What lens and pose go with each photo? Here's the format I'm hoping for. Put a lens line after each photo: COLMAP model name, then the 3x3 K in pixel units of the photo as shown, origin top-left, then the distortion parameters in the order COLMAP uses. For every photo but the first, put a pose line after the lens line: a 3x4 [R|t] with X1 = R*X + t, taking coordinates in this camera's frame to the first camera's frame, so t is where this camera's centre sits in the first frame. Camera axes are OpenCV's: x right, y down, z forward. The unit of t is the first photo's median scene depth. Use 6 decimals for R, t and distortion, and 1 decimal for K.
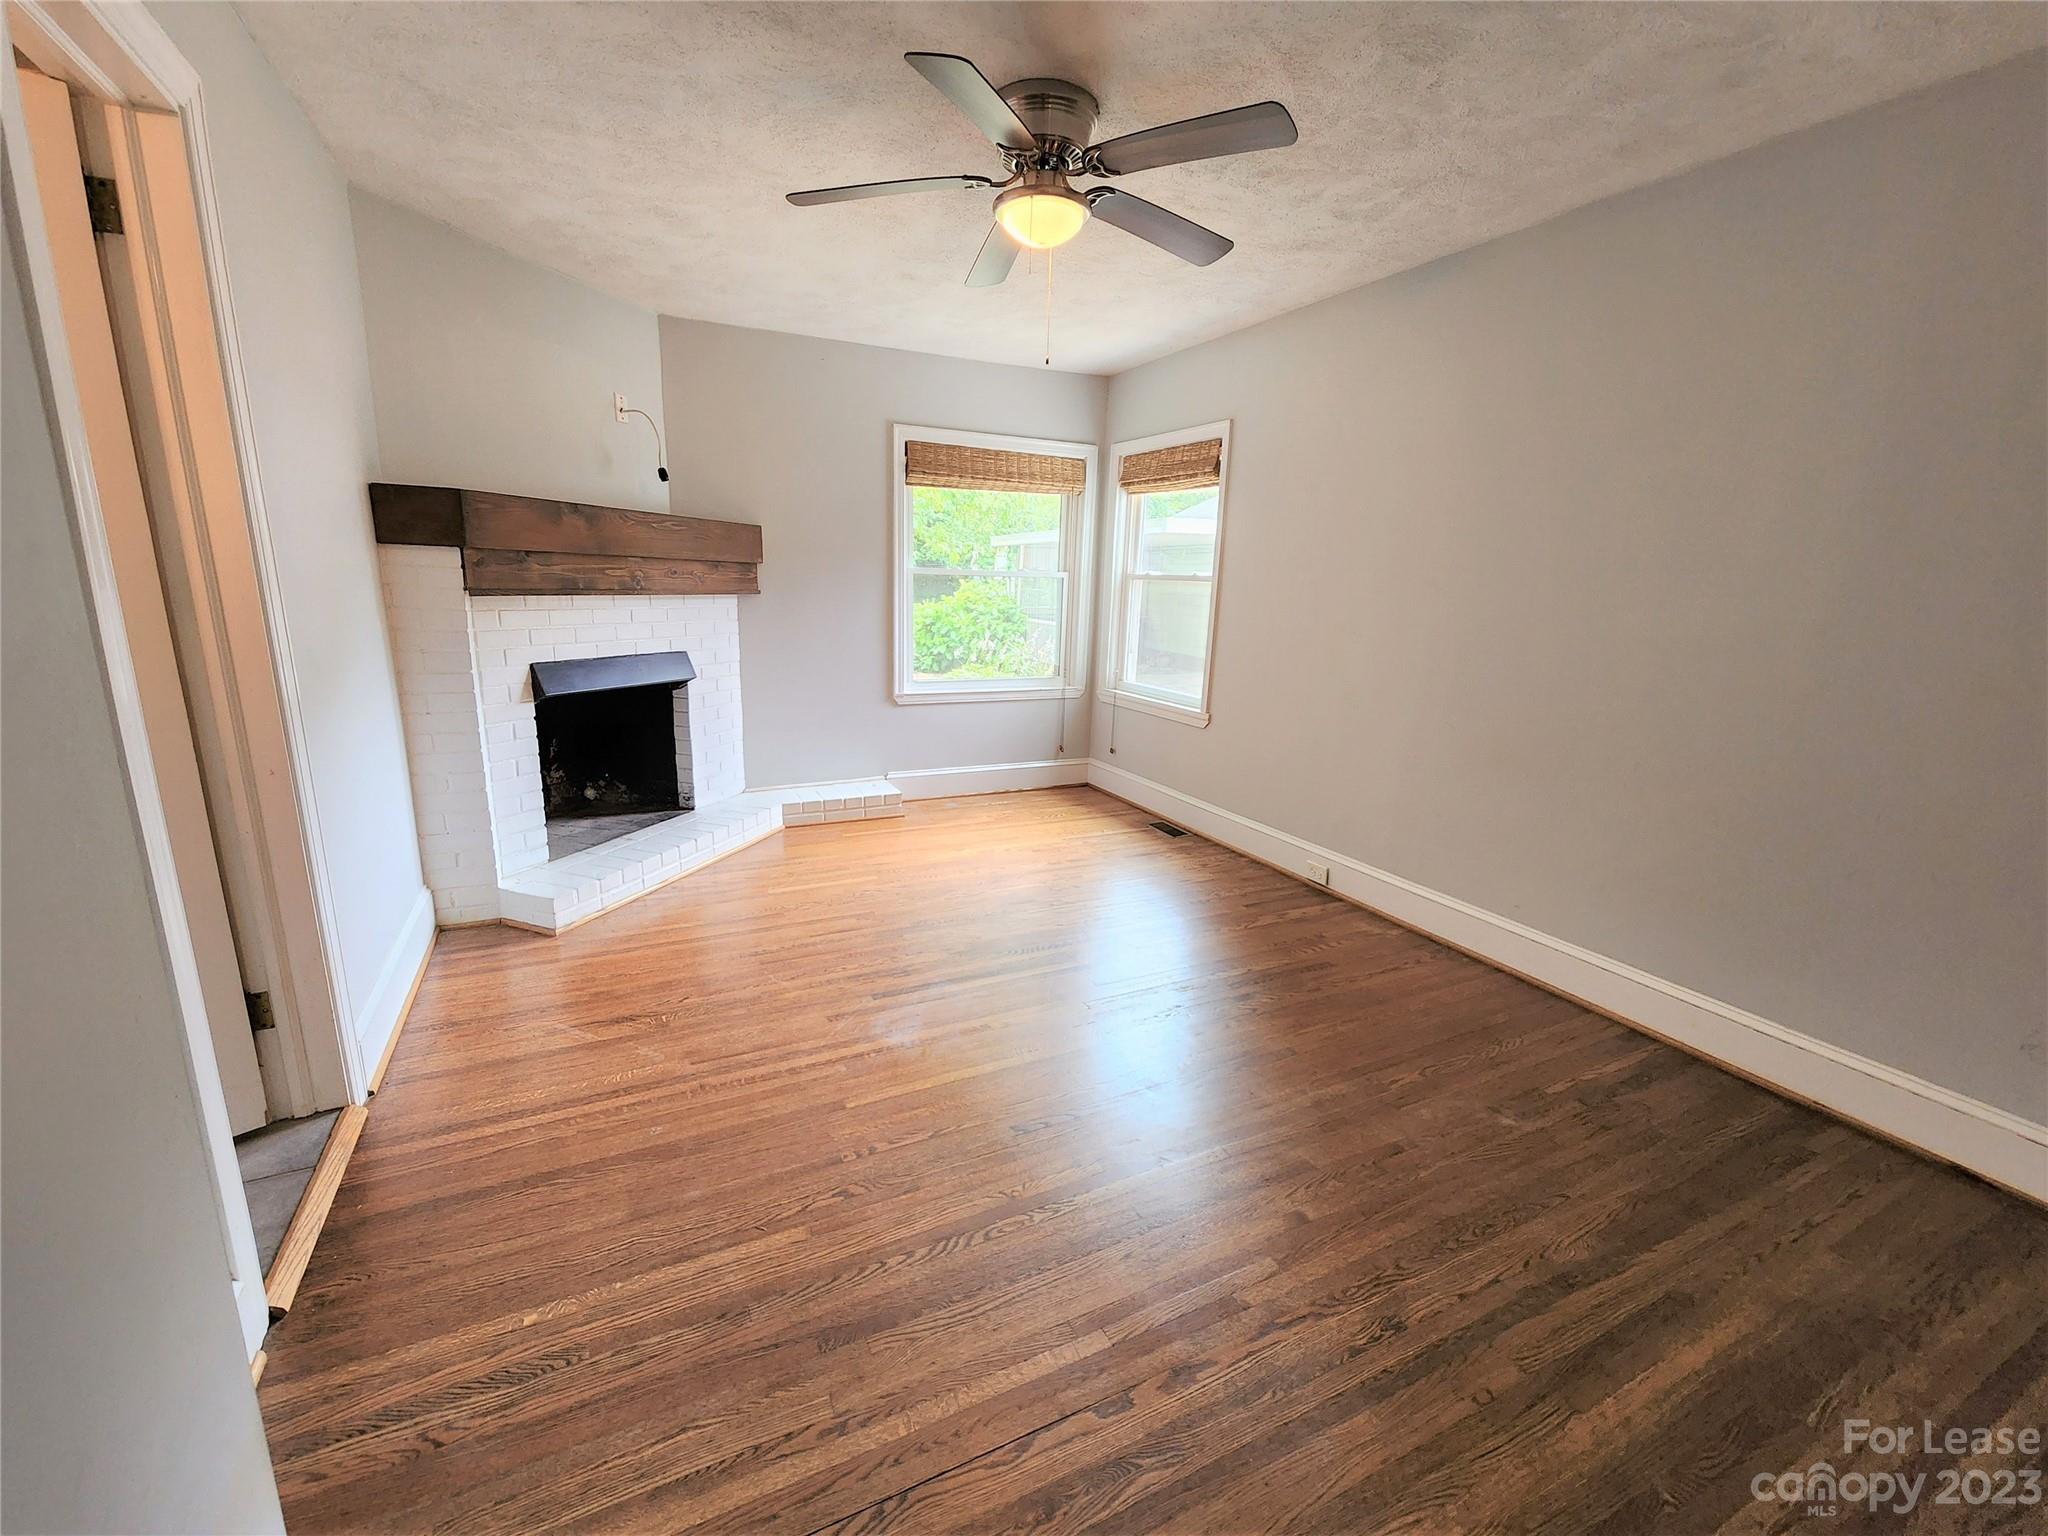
lens RADIAL K [[839.3, 0, 1025.9], [0, 839.3, 778.3], [0, 0, 1]] dist [0.003468, -0.002161]
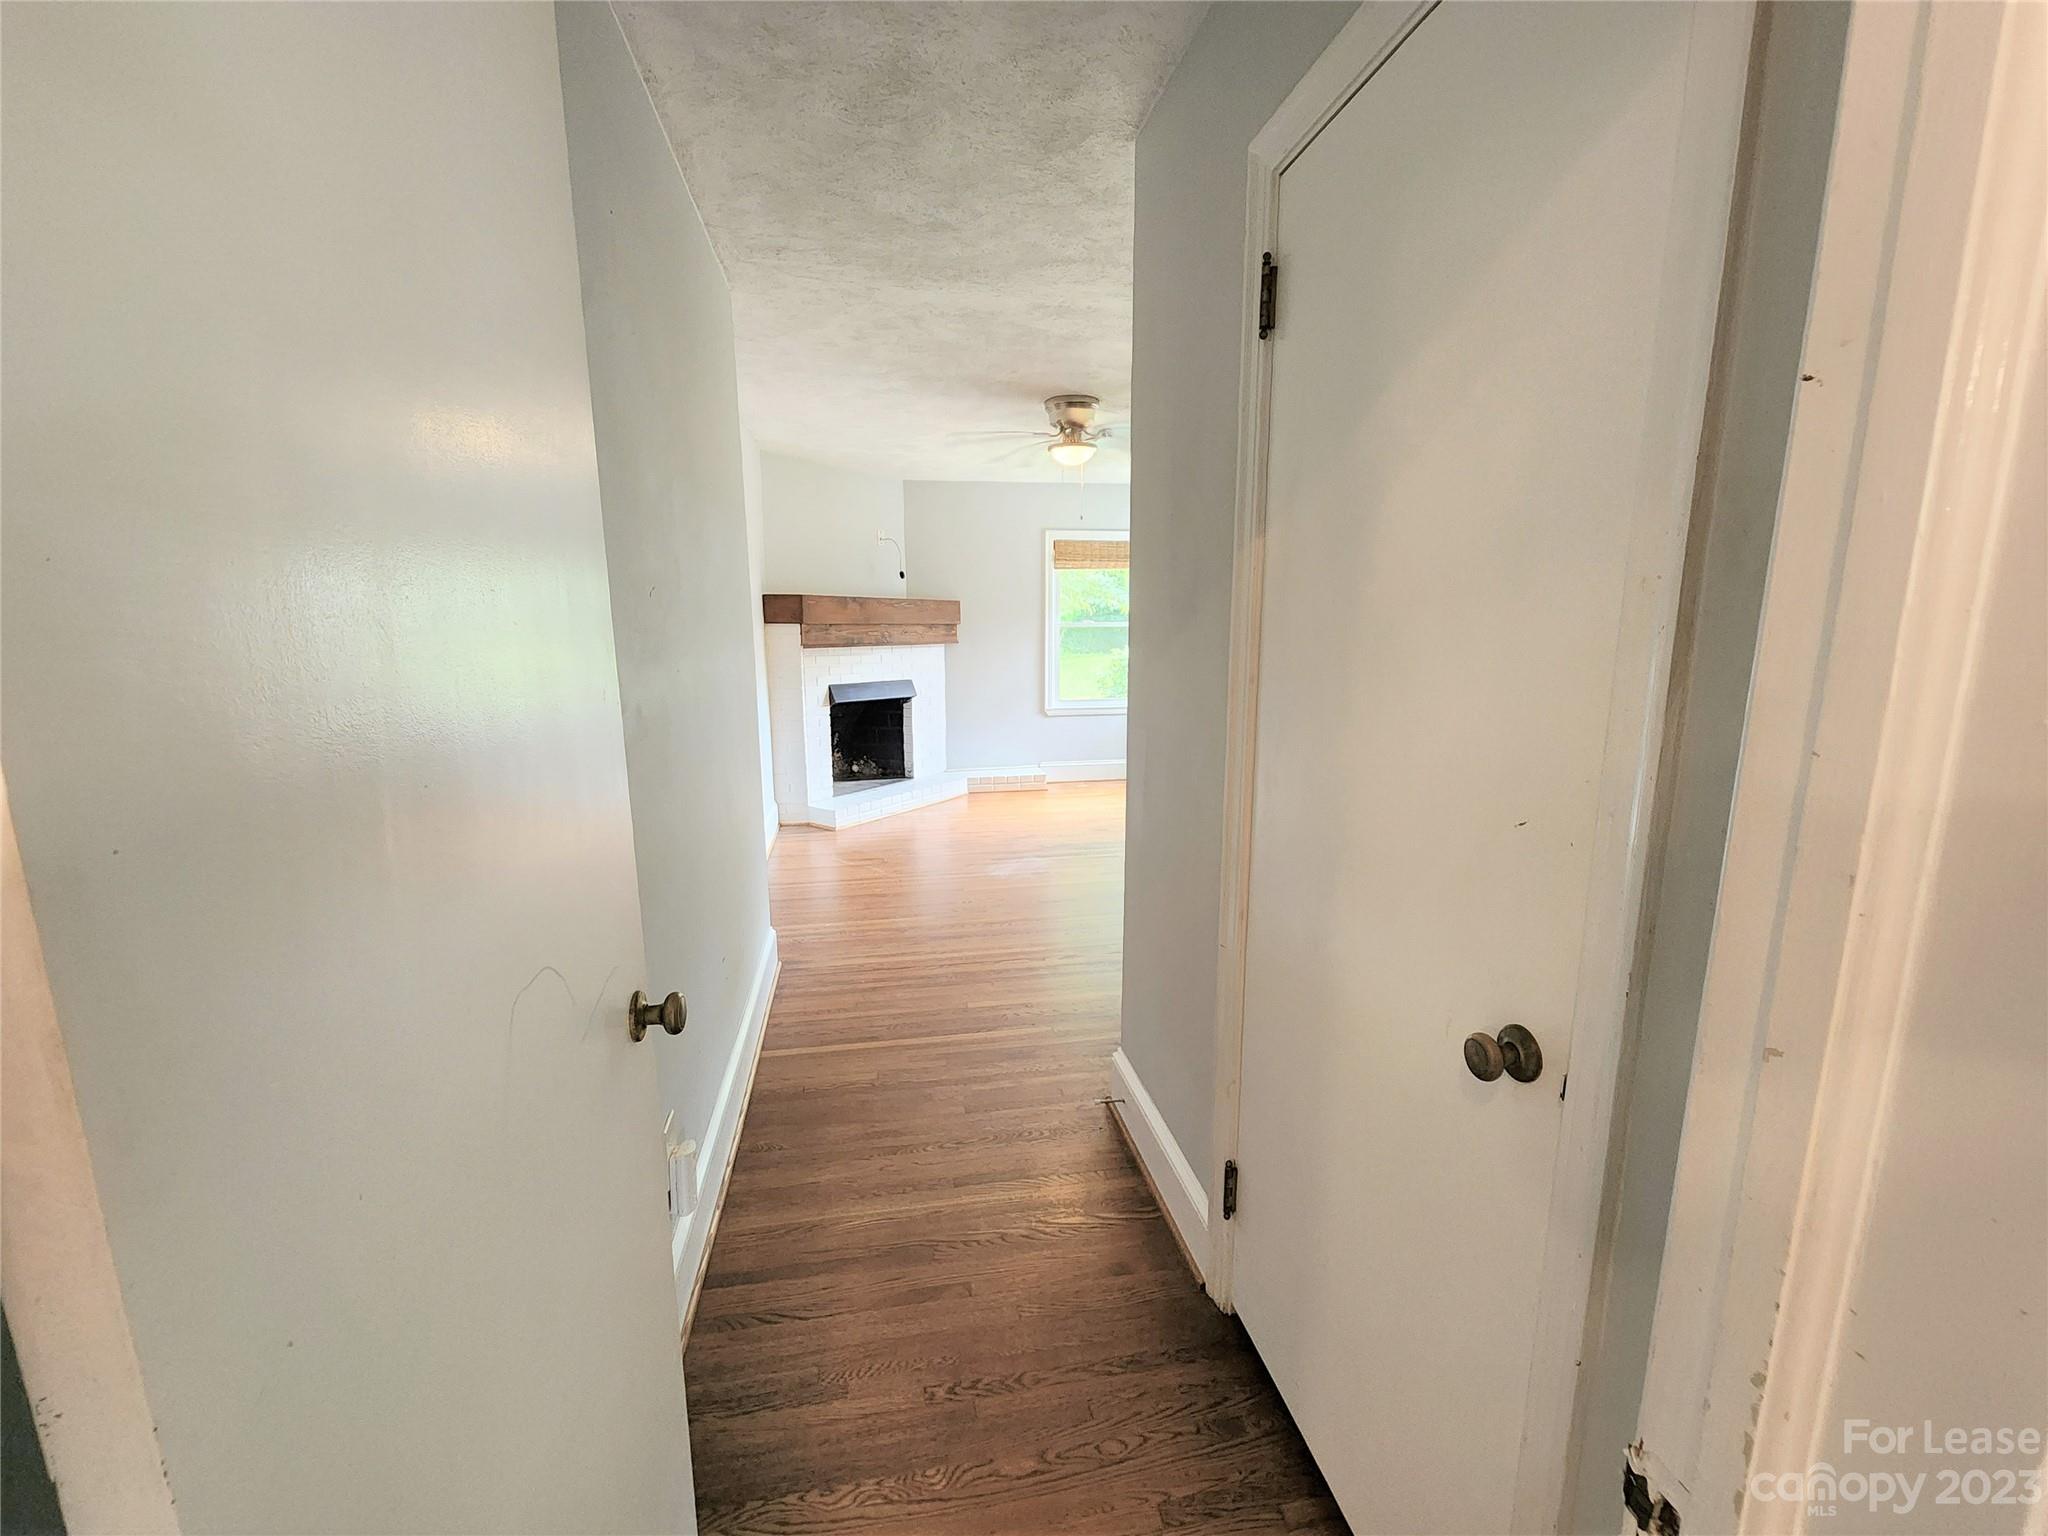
lens RADIAL K [[839.3, 0, 1025.8], [0, 839.3, 776.4], [0, 0, 1]] dist [0.003468, -0.002161]
pose [[0.961913, 0.014087, -0.272994, 0.289512], [-0.029543, 0.998179, -0.052588, 0.130789], [0.271756, 0.058650, 0.960577, -0.559713]]
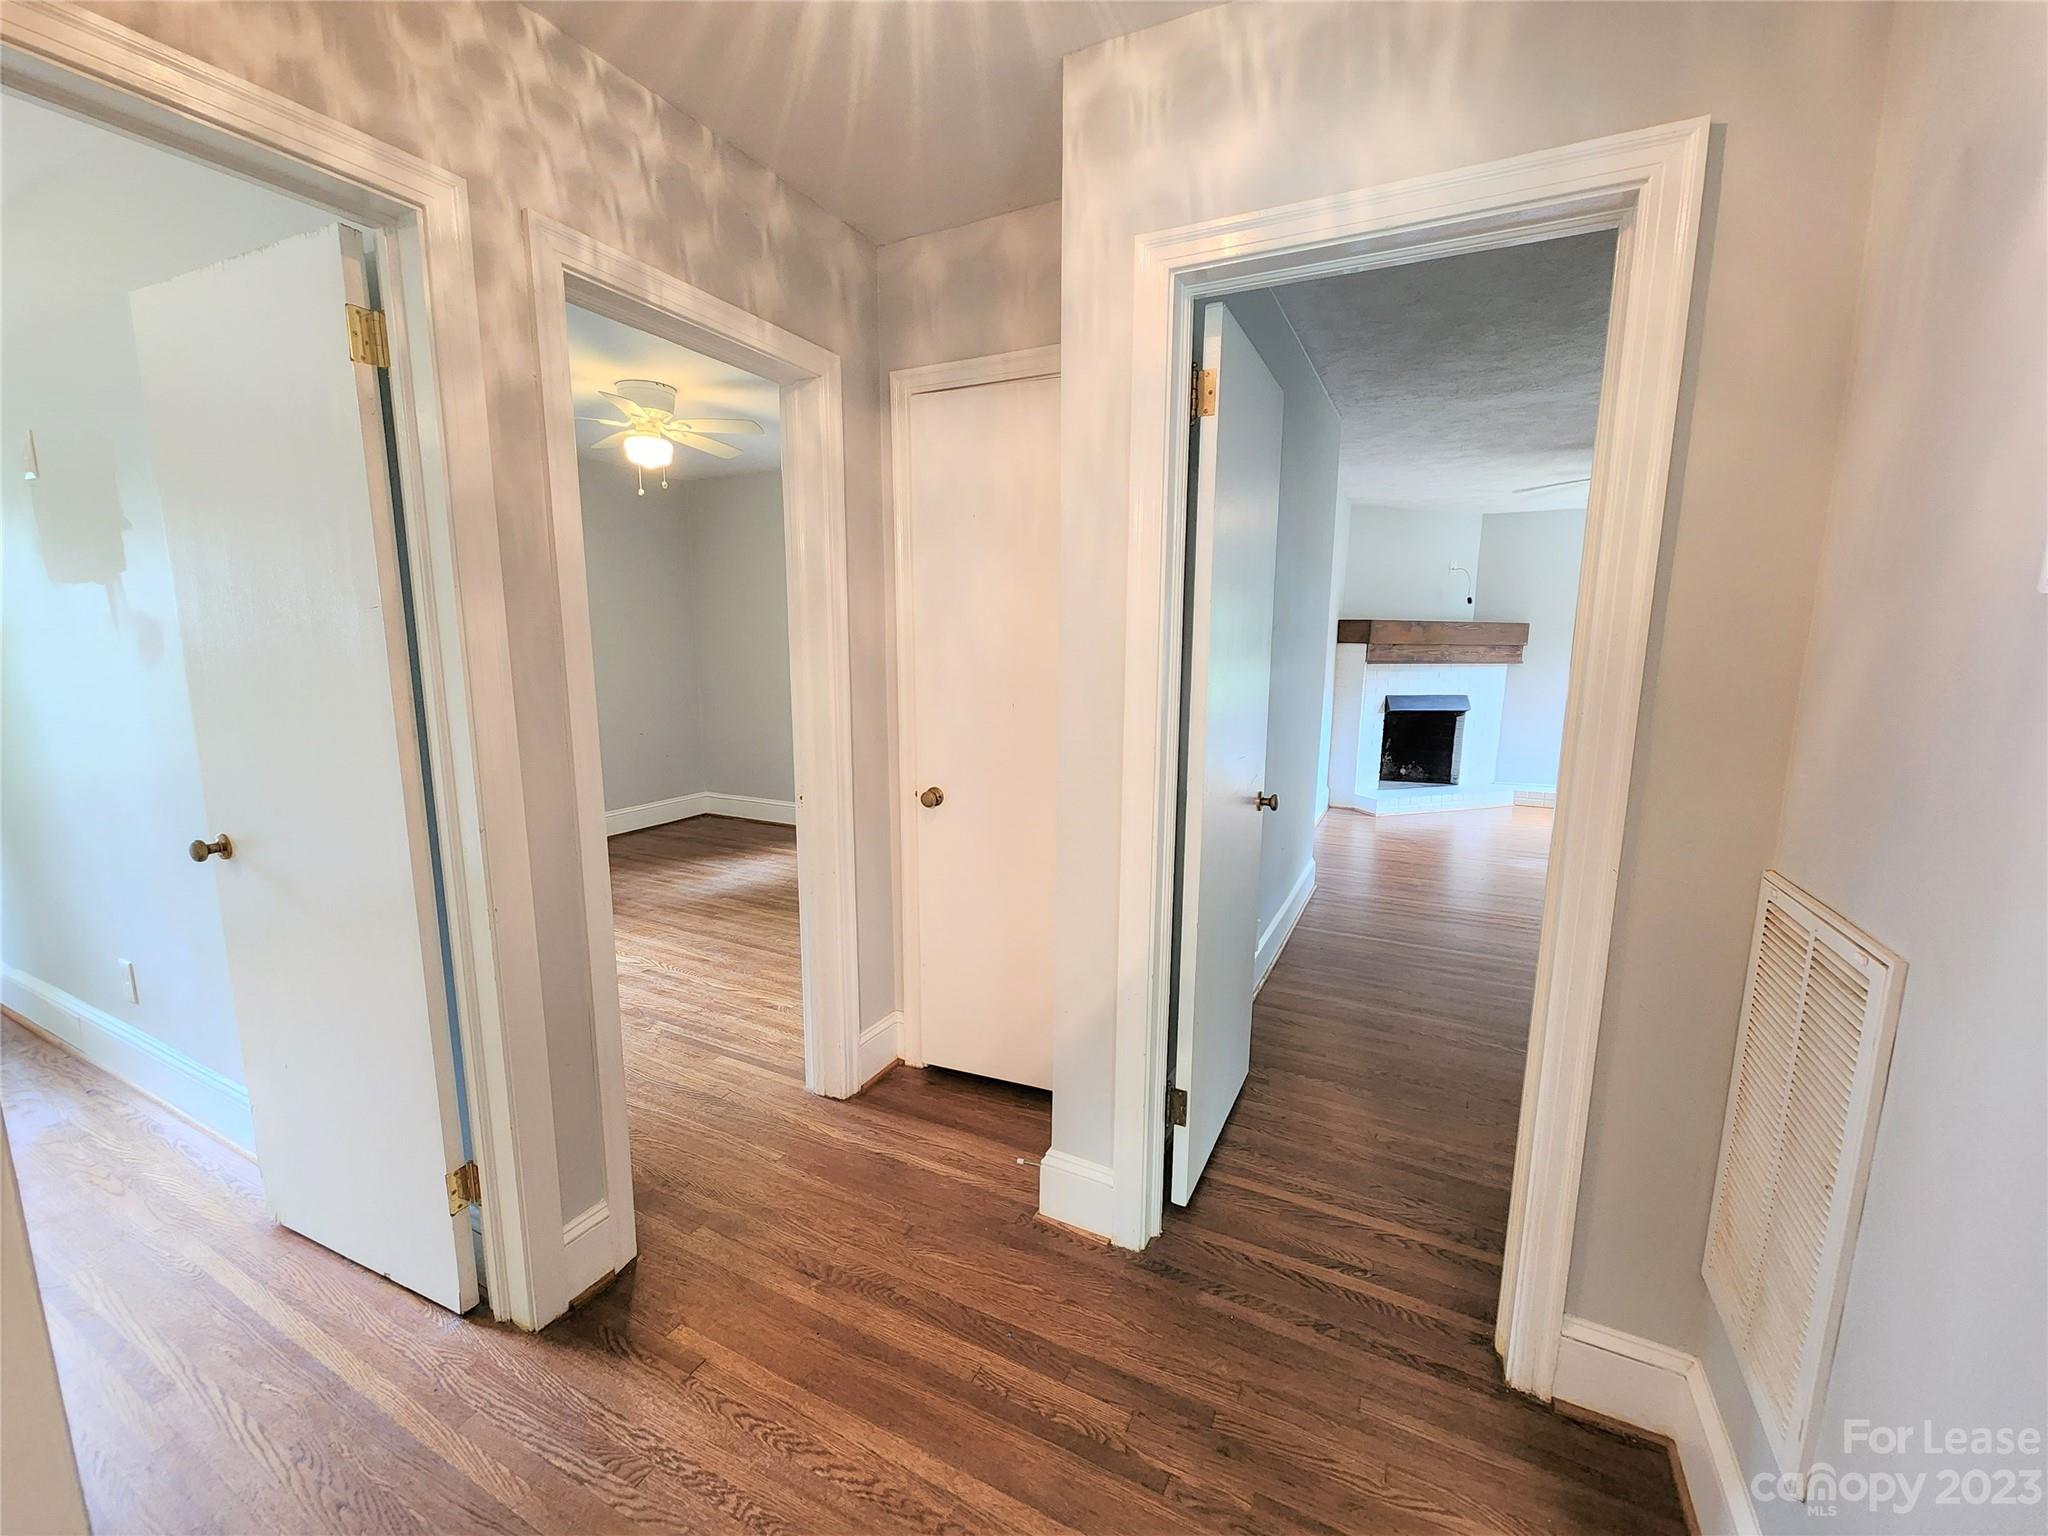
lens RADIAL K [[839.3, 0, 1020.2], [0, 839.3, 780.6], [0, 0, 1]] dist [0.003468, -0.002161]
pose [[0.596385, 0.104974, -0.795805, 0.532120], [-0.173480, 0.984837, -0.000099, 0.219201], [0.783728, 0.138115, 0.605553, -0.913305]]
